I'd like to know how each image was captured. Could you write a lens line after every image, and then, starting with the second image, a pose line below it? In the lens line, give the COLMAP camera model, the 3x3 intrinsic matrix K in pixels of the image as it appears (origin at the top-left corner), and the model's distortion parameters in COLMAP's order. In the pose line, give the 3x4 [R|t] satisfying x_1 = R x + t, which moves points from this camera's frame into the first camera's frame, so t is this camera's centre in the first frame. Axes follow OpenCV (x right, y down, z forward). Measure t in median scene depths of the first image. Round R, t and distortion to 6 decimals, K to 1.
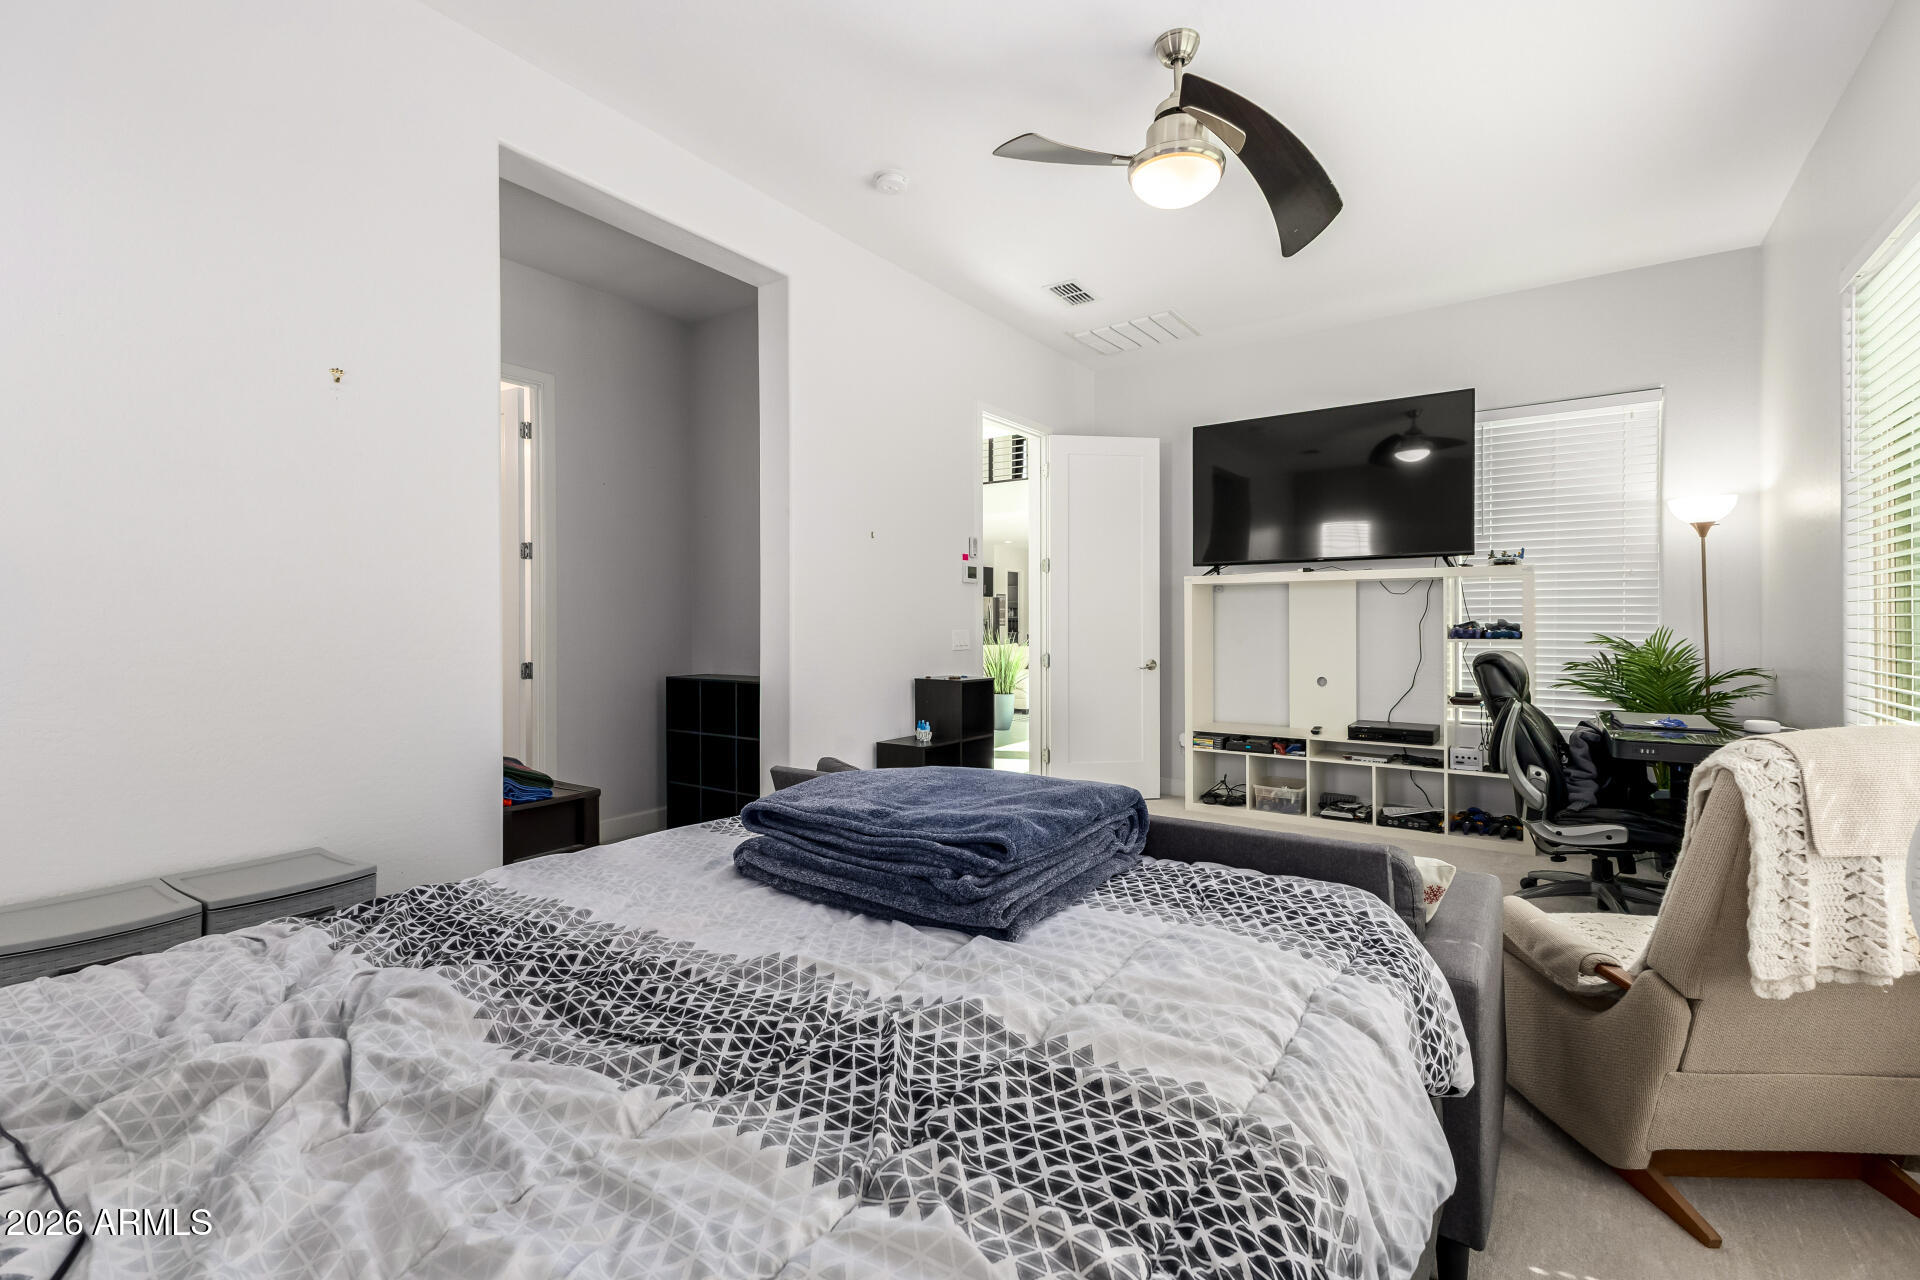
lens RADIAL K [[838.9, 0, 966.6], [0, 838.9, 626.7], [0, 0, 1]] dist [0.020980, -0.006512]
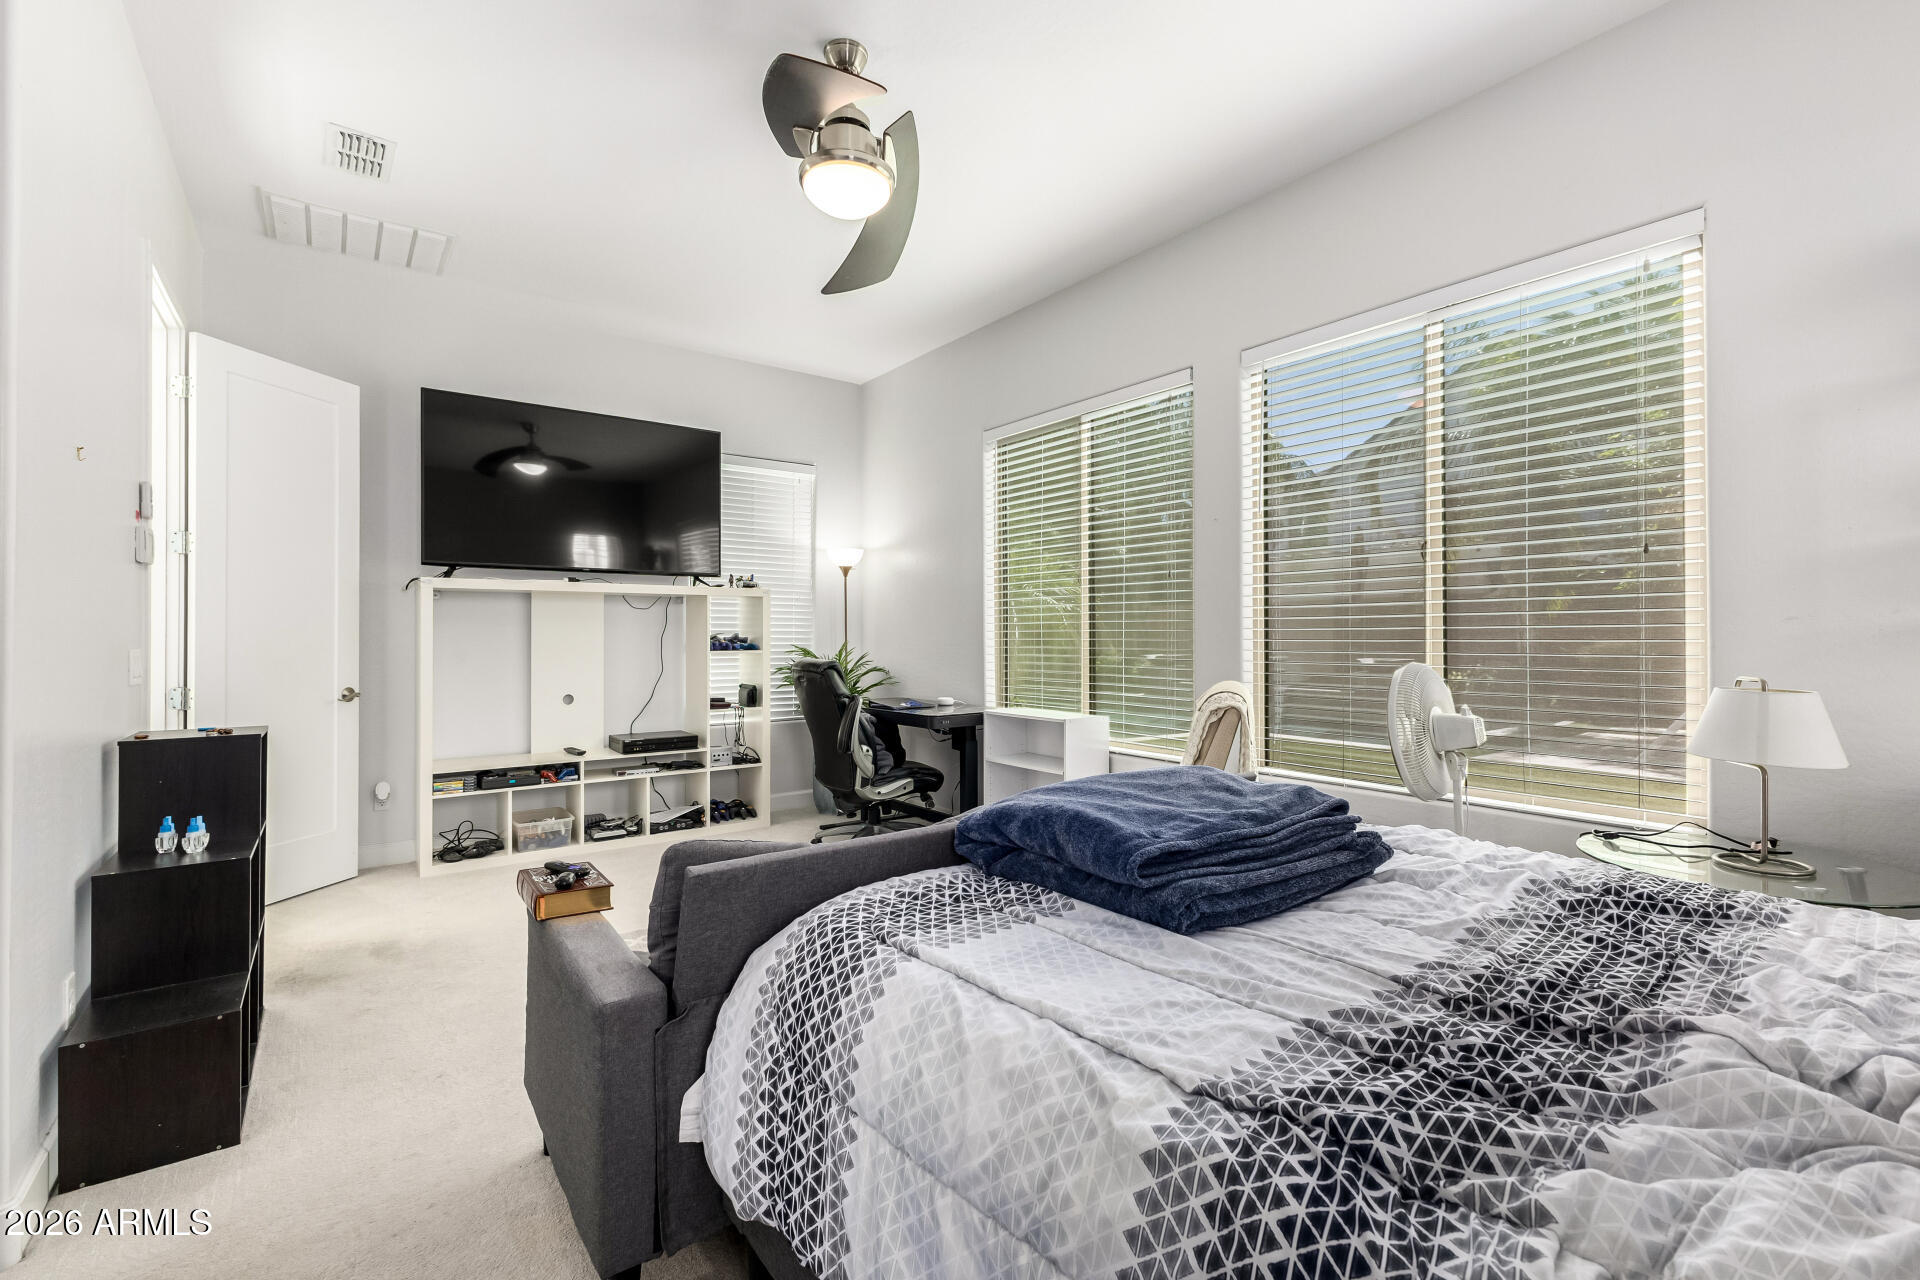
lens RADIAL K [[838.9, 0, 966.6], [0, 838.9, 626.7], [0, 0, 1]] dist [0.020980, -0.006512]
pose [[0.320081, 0.014687, 0.947276, -0.342761], [0.009739, 0.999776, -0.018791, 0.006590], [-0.947340, 0.015241, 0.319866, 0.293925]]
